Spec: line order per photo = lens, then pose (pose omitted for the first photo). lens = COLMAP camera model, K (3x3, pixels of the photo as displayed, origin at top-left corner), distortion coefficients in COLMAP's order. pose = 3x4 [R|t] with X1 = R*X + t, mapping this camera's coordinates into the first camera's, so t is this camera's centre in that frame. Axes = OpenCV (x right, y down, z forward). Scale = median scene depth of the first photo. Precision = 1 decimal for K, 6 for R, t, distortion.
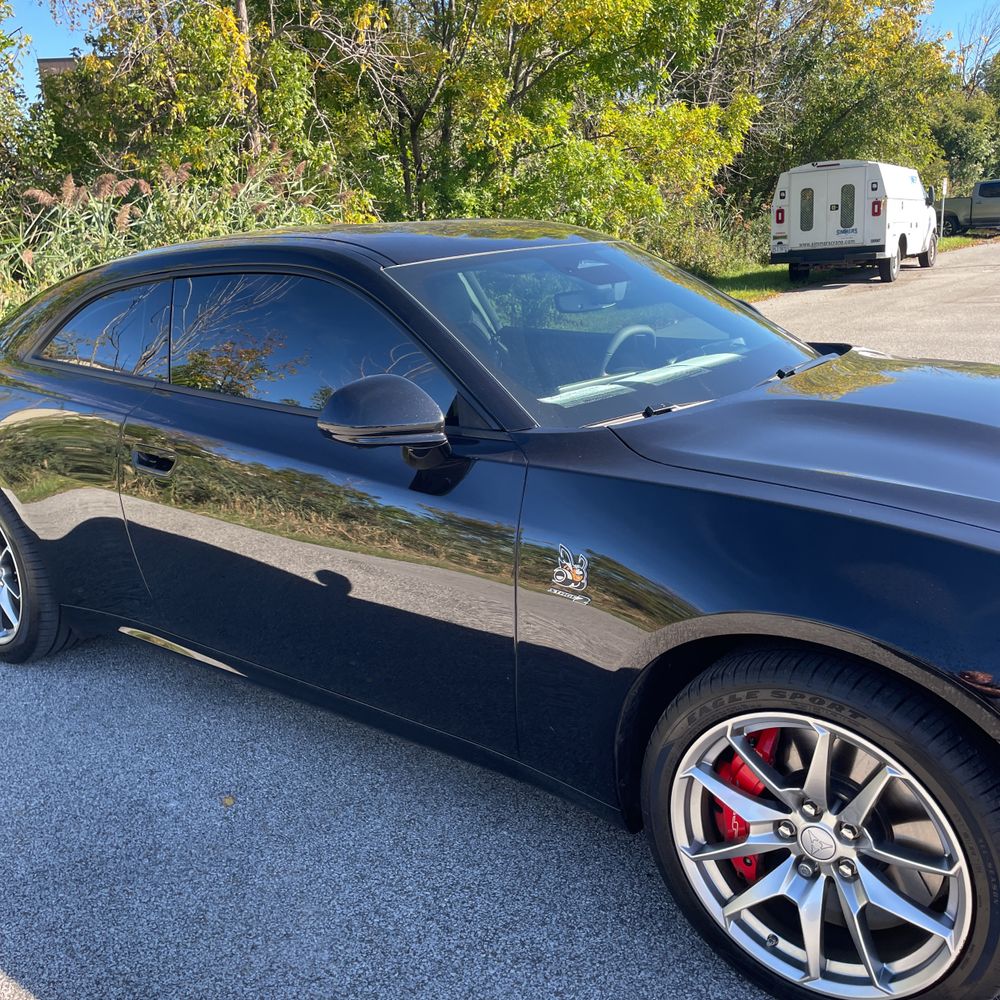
lens RADIAL K [[1023.0, 0, 455.7], [0, 1023.0, 491.1], [0, 0, 1]] dist [0.090899, -0.108024]
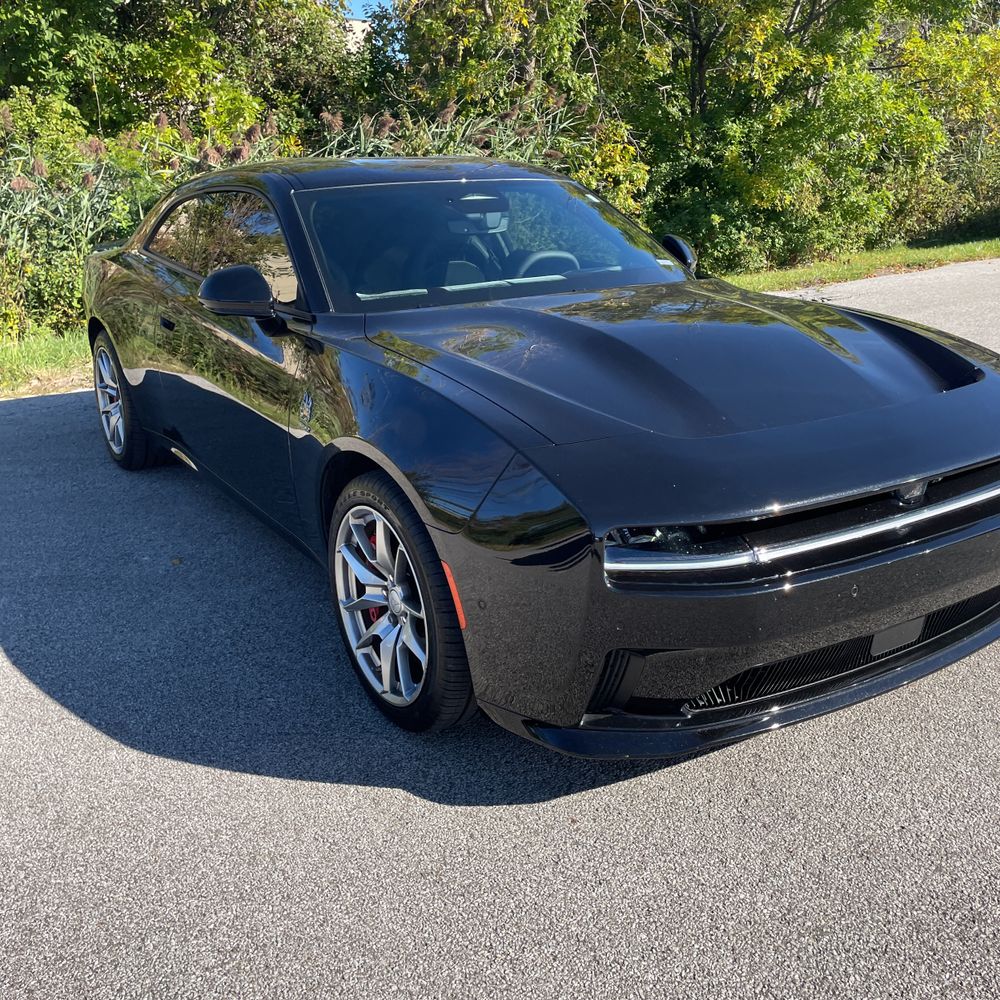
lens RADIAL K [[1005.2, 0, 503.3], [0, 1005.2, 515.4], [0, 0, 1]] dist [0.081566, -0.109508]
pose [[0.949847, 0.131839, -0.283564, 0.148134], [-0.104120, 0.988378, 0.110765, 0.005603], [0.294872, -0.075685, 0.952535, -0.061207]]
